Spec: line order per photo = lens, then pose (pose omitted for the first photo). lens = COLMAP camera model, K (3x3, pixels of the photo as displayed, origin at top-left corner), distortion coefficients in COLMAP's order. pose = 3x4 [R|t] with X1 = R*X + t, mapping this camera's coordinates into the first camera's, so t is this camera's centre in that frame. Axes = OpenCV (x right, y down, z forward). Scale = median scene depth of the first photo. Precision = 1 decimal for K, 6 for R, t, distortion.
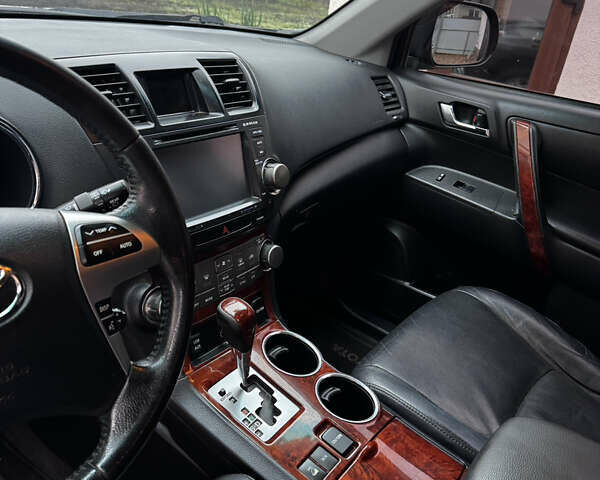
lens RADIAL K [[557.1, 0, 280.9], [0, 557.1, 249.2], [0, 0, 1]] dist [0.086288, -0.158495]
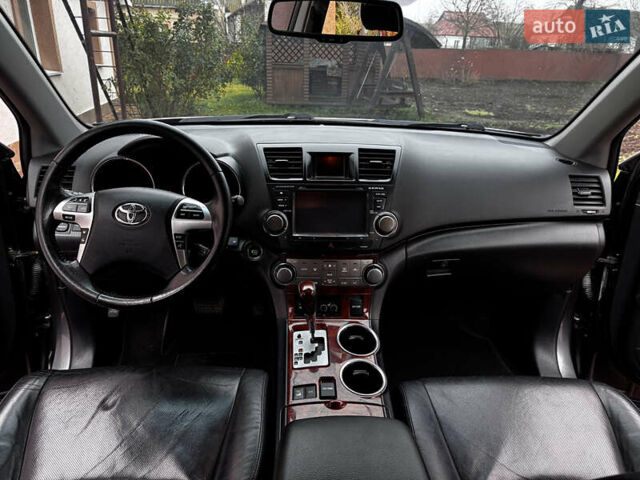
lens RADIAL K [[446.7, 0, 320.0], [0, 446.7, 240.0], [0, 0, 1]] dist [0.059488, -0.076259]
pose [[0.634735, 0.200806, -0.746183, 0.813864], [-0.303515, 0.952825, -0.001766, -0.034227], [0.710627, 0.227598, 0.665739, 0.073082]]
